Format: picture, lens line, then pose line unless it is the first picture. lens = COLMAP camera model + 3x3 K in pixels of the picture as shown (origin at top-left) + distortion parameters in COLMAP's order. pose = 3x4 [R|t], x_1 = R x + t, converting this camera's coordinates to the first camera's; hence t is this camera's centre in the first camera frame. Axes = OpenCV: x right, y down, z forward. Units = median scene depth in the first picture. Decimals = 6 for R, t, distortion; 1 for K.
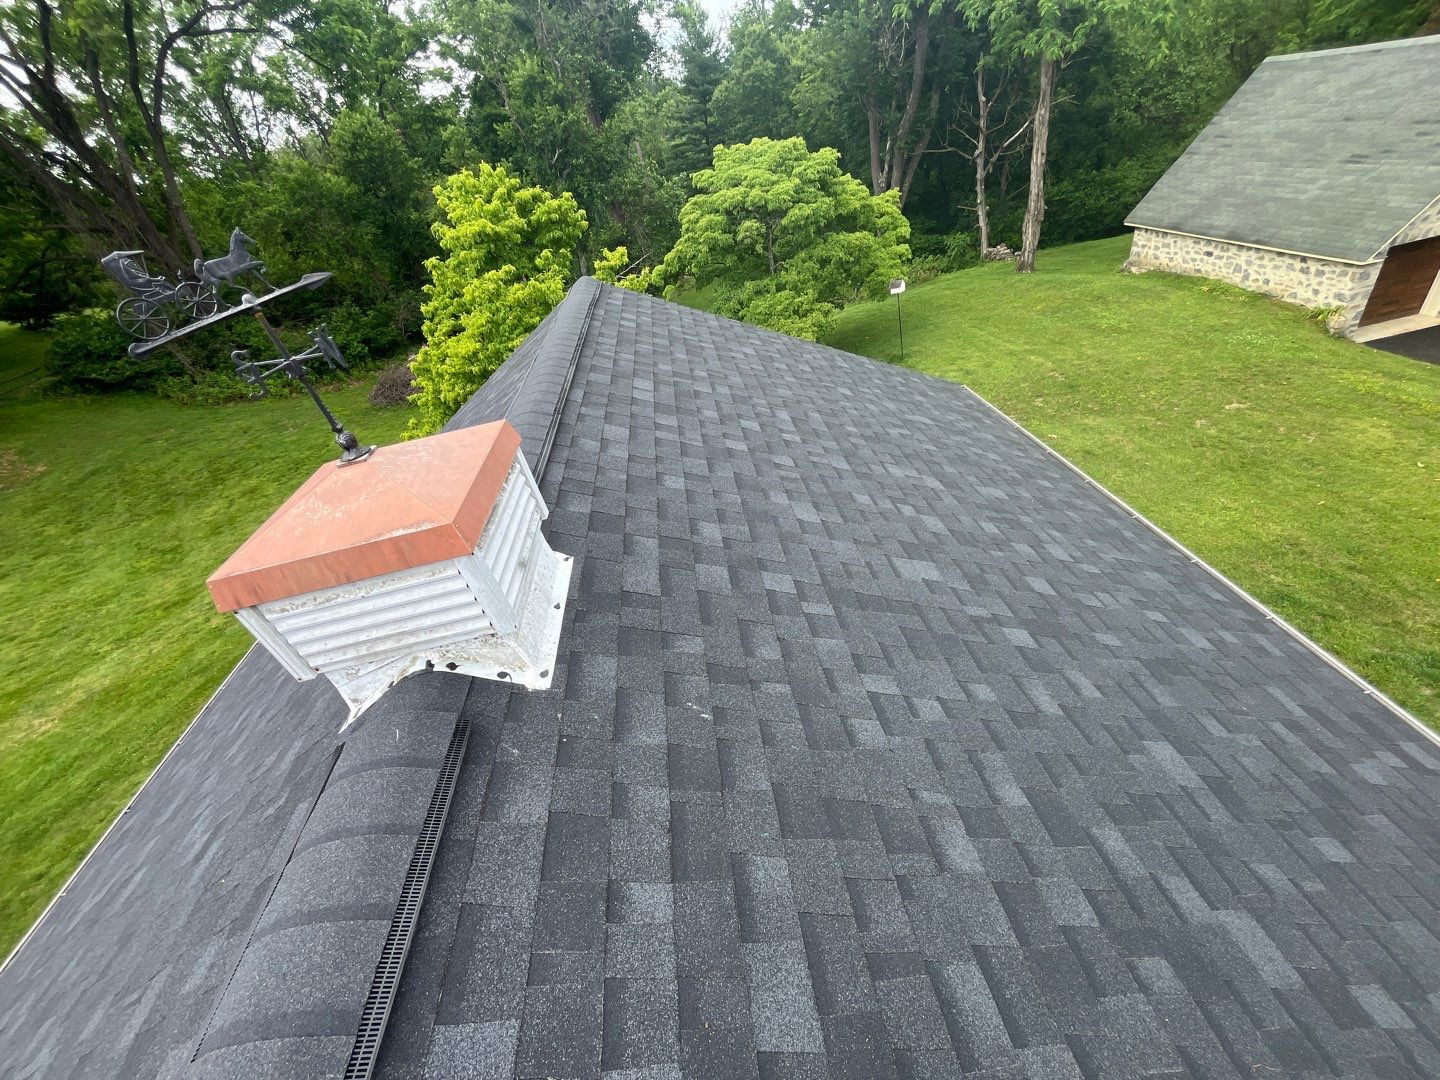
lens RADIAL K [[586.2, 0, 720.0], [0, 586.2, 540.0], [0, 0, 1]] dist [-0.000177, -0.000295]
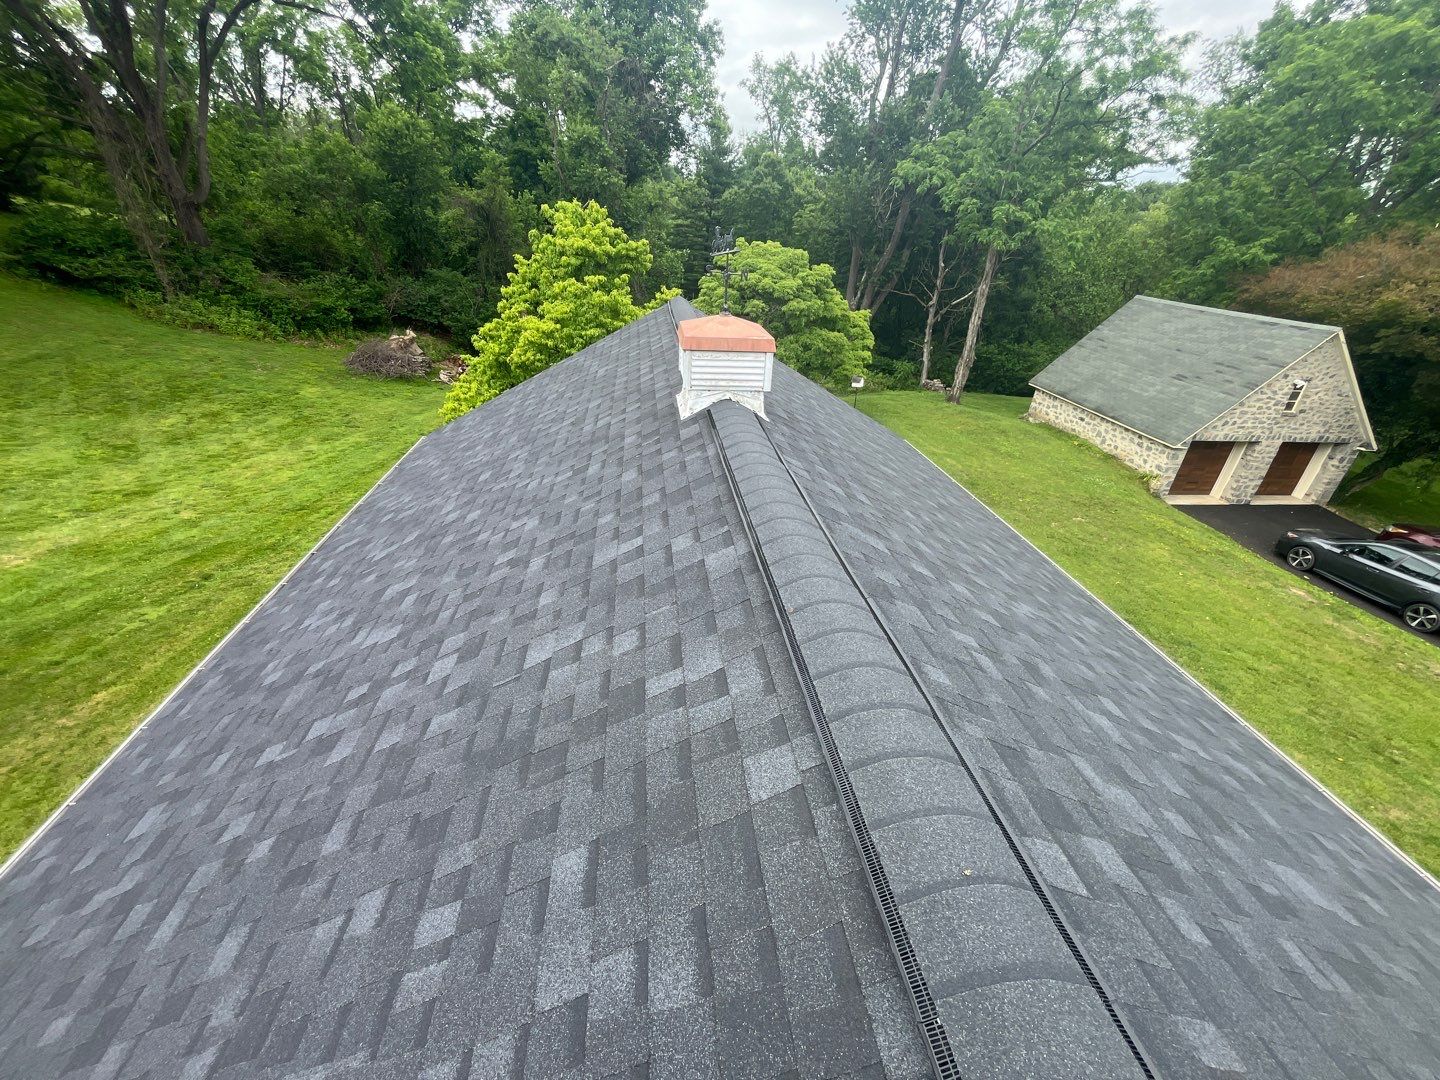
lens RADIAL K [[586.2, 0, 720.0], [0, 586.2, 540.0], [0, 0, 1]] dist [-0.000177, -0.000295]
pose [[0.966320, 0.219476, 0.134374, -0.057991], [-0.202430, 0.970671, -0.129689, 0.089877], [-0.158897, 0.098120, 0.982407, -0.113552]]
